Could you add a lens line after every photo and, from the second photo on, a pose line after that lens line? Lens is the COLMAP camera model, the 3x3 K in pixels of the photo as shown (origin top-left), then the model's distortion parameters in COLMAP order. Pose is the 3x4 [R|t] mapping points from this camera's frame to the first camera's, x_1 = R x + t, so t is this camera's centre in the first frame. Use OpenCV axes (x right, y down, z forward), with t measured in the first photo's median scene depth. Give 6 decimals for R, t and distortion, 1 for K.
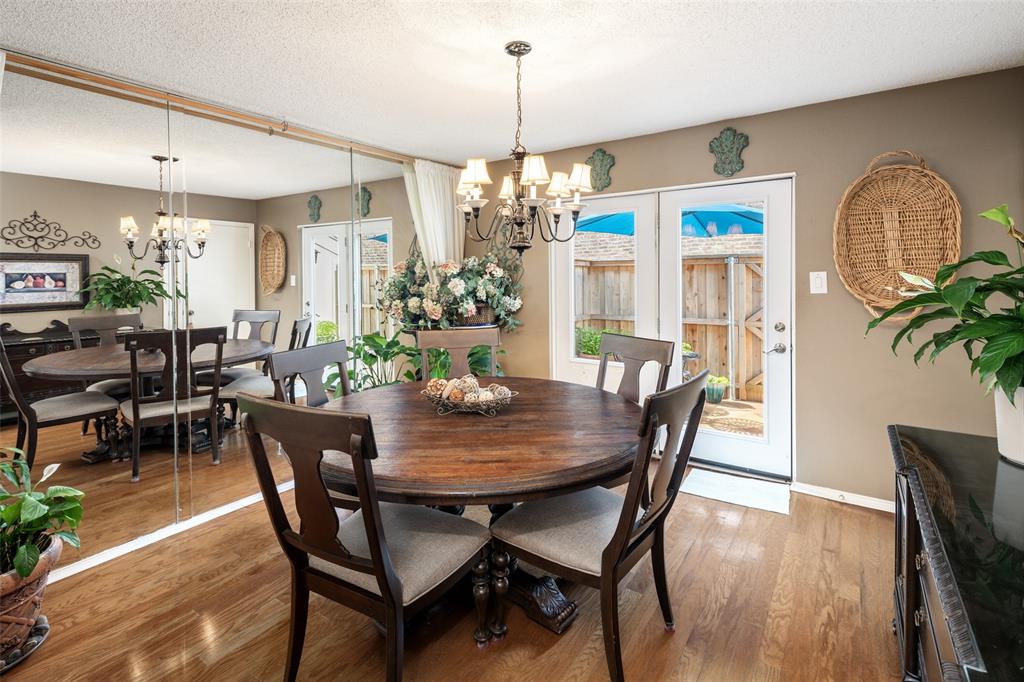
lens RADIAL K [[502.0, 0, 498.4], [0, 502.0, 337.7], [0, 0, 1]] dist [-0.001729, -0.000051]
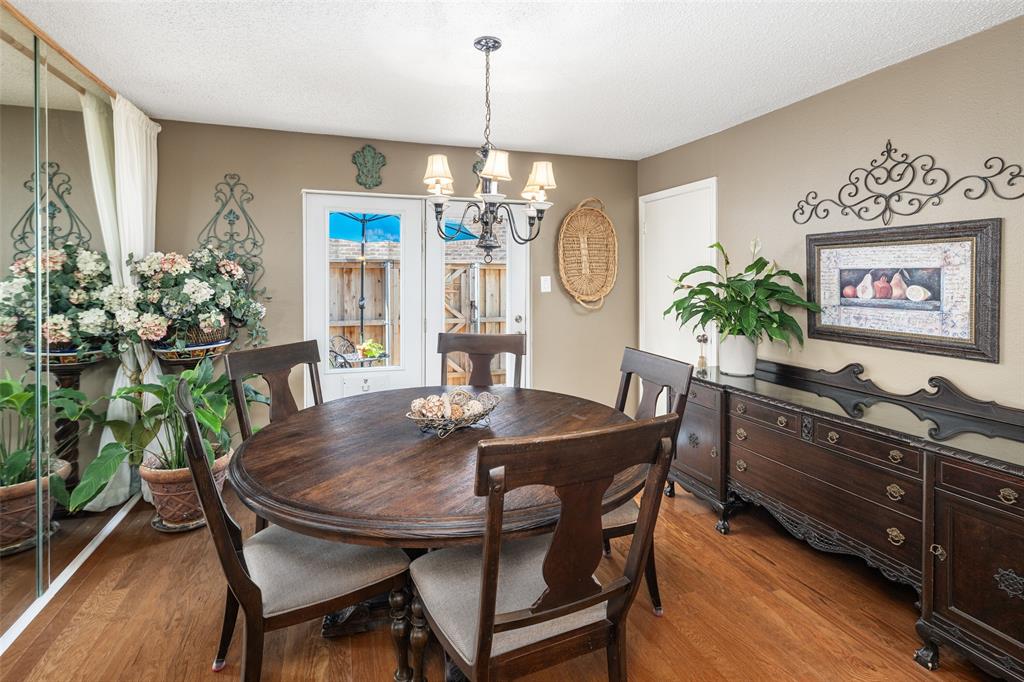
lens RADIAL K [[493.8, 0, 508.0], [0, 493.8, 277.6], [0, 0, 1]] dist [-0.000419, 0.000067]
pose [[0.585887, 0.011827, 0.810307, -0.374885], [0.088834, 0.992931, -0.078723, -0.029143], [-0.805509, 0.118106, 0.580694, 0.255010]]
